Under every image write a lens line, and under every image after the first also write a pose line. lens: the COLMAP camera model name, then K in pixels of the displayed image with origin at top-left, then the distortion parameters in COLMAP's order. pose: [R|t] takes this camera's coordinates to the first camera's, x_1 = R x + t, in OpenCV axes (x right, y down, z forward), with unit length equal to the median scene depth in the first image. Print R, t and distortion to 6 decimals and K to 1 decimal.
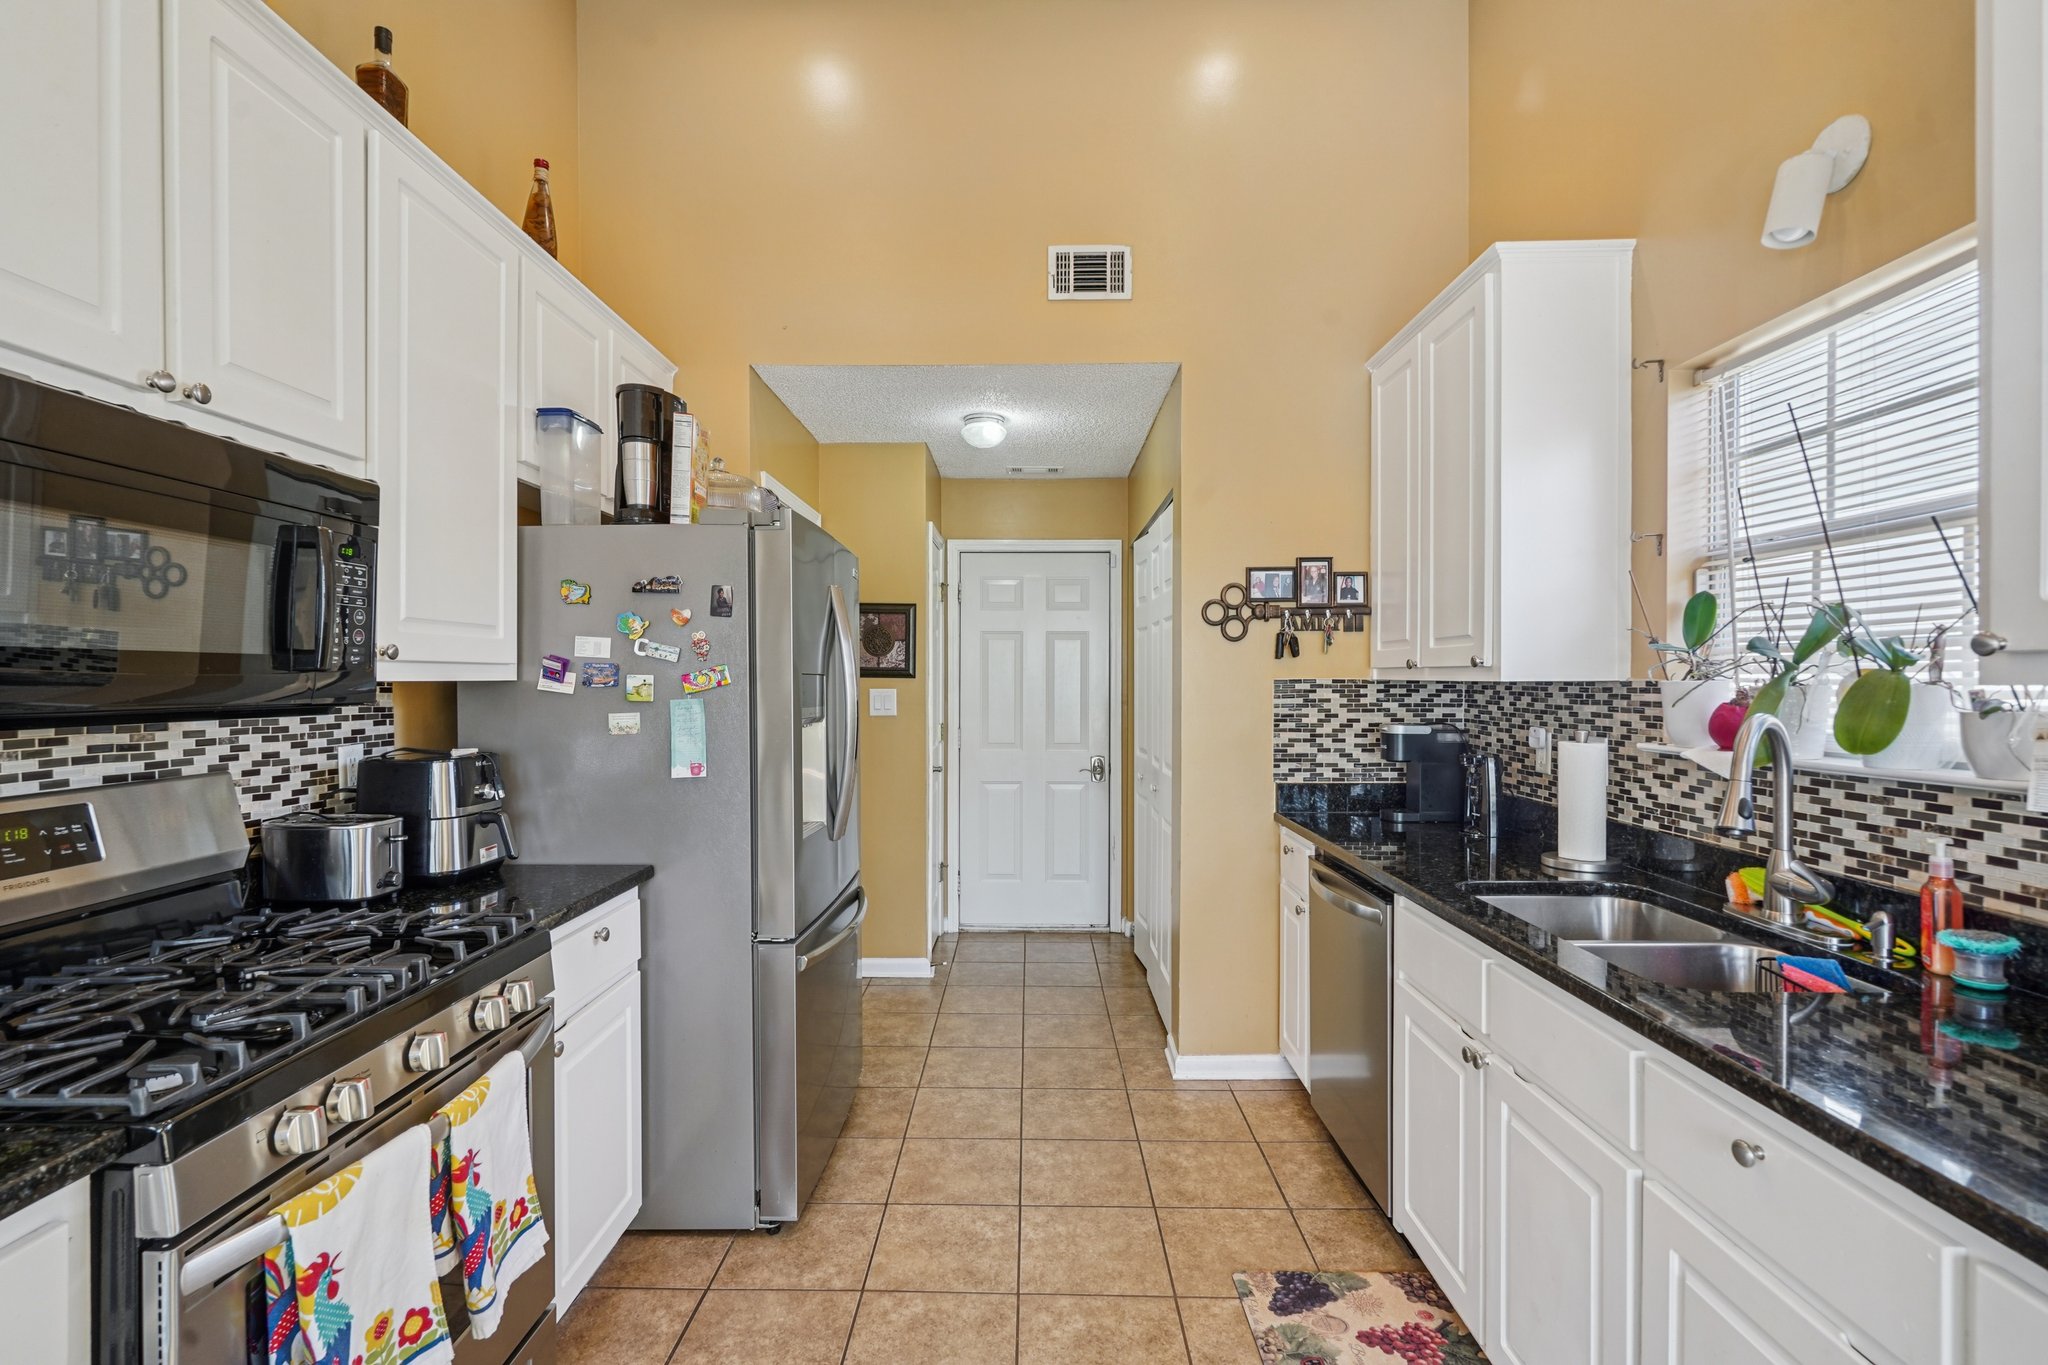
lens RADIAL K [[962.9, 0, 1007.4], [0, 962.9, 693.7], [0, 0, 1]] dist [-0.004065, 0.001601]
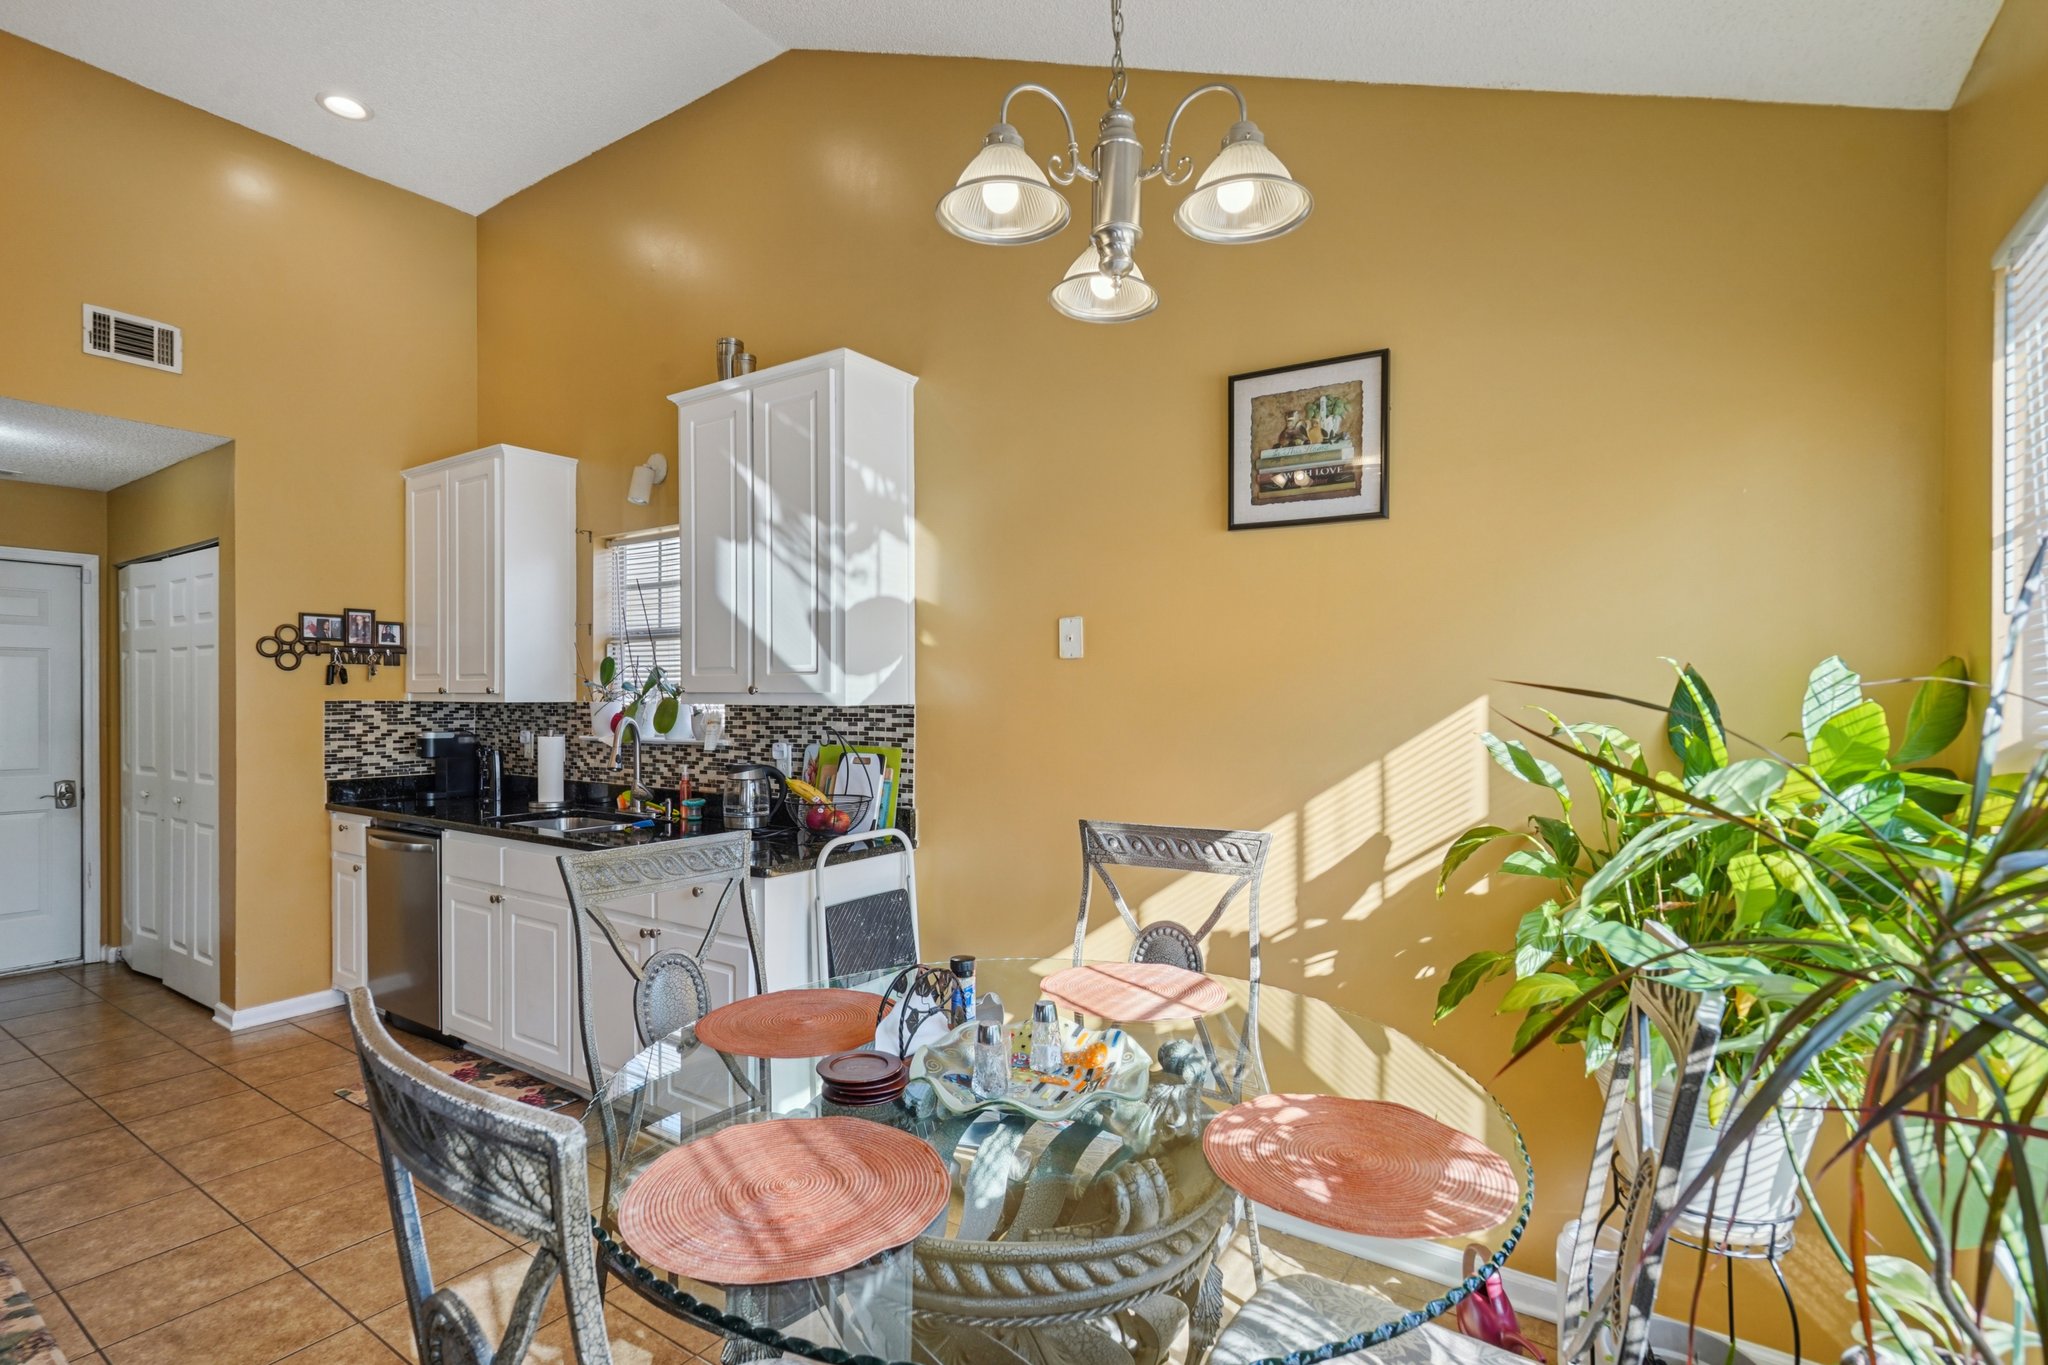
lens RADIAL K [[962.9, 0, 1013.2], [0, 962.9, 697.4], [0, 0, 1]] dist [-0.004065, 0.001601]
pose [[0.556869, 0.003371, 0.830594, -0.354663], [0.010106, 0.999890, -0.010833, 0.005215], [-0.830539, 0.014426, 0.556774, -0.615637]]
